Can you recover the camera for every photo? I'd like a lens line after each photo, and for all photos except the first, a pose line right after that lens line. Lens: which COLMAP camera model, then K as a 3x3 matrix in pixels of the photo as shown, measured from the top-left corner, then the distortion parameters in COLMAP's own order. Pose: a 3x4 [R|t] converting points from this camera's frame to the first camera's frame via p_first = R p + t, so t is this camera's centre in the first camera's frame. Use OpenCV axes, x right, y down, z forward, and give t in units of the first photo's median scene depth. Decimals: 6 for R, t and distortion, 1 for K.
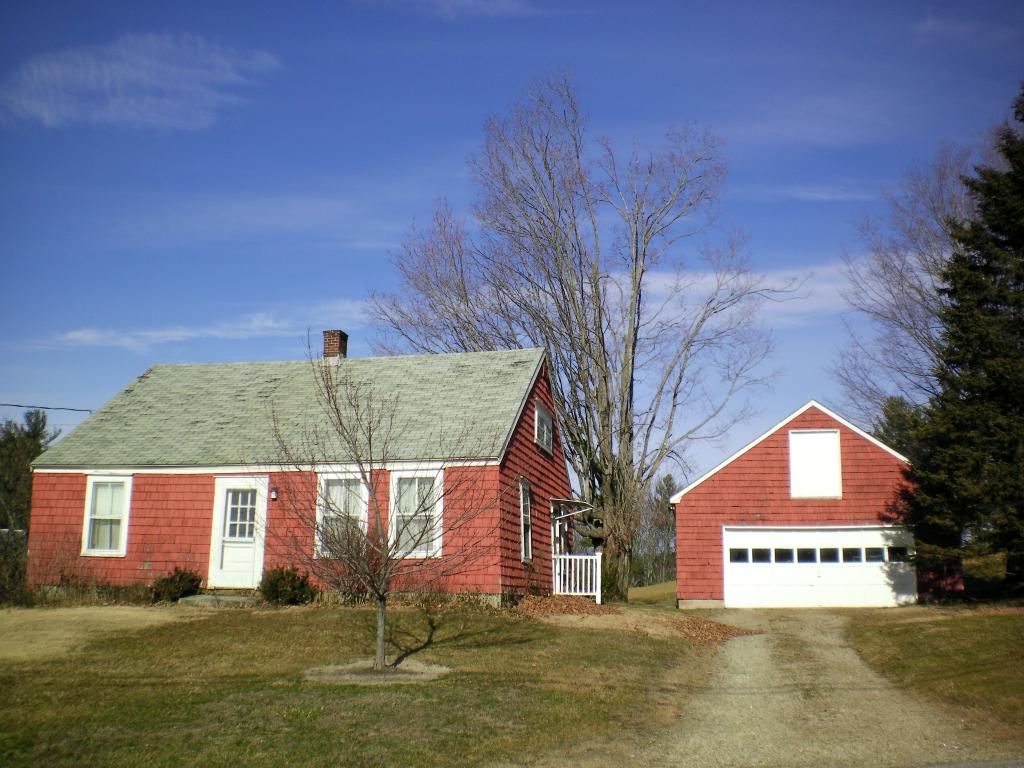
lens RADIAL K [[1075.3, 0, 504.2], [0, 1075.3, 376.7], [0, 0, 1]] dist [-0.069374, -0.187009]
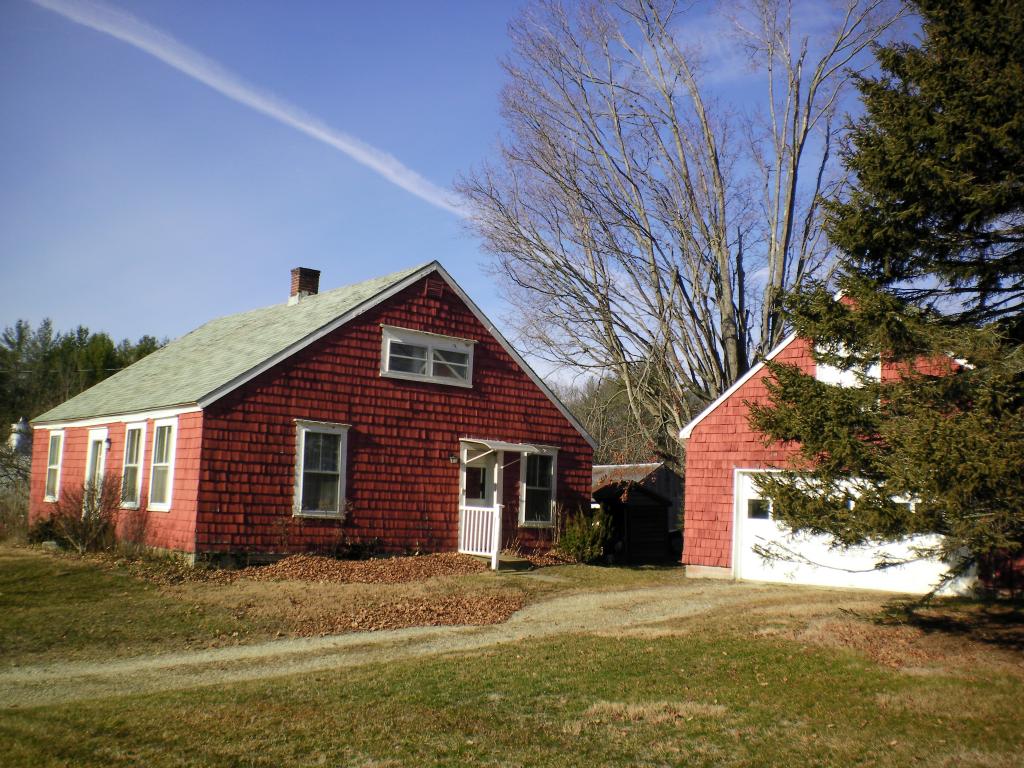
lens RADIAL K [[1075.3, 0, 504.2], [0, 1075.3, 376.7], [0, 0, 1]] dist [-0.069374, -0.187009]
pose [[0.788668, -0.053744, -0.612466, 0.535141], [0.099415, 0.994210, 0.040774, 0.031003], [0.606729, -0.093045, 0.789445, 0.328850]]
